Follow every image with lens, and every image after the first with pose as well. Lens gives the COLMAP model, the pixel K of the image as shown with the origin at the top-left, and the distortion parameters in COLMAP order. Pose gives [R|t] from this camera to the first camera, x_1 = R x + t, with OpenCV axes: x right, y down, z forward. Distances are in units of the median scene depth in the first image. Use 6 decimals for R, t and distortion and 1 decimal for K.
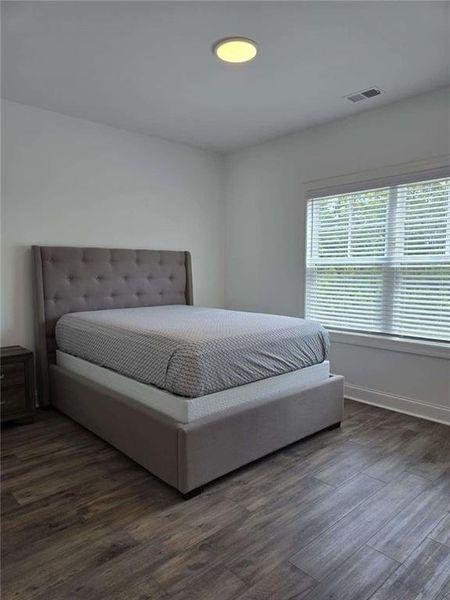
lens RADIAL K [[402.6, 0, 221.3], [0, 402.6, 299.4], [0, 0, 1]] dist [0.047191, -0.044700]
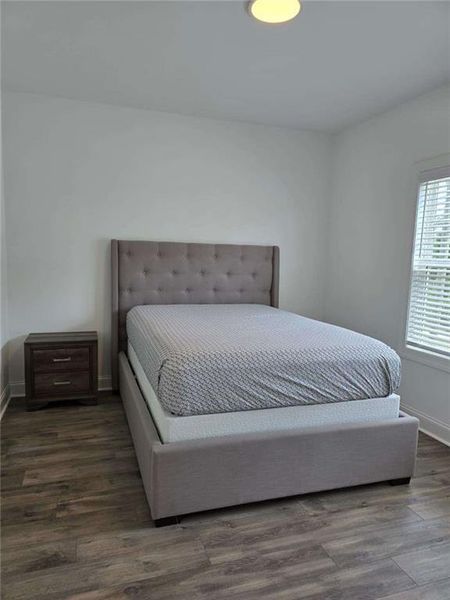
lens RADIAL K [[402.6, 0, 223.2], [0, 402.6, 299.6], [0, 0, 1]] dist [0.047191, -0.044700]
pose [[0.910820, 0.074853, -0.405961, 0.293025], [-0.063830, 0.997133, 0.040645, -0.044716], [0.407840, -0.011107, 0.912986, 0.183089]]
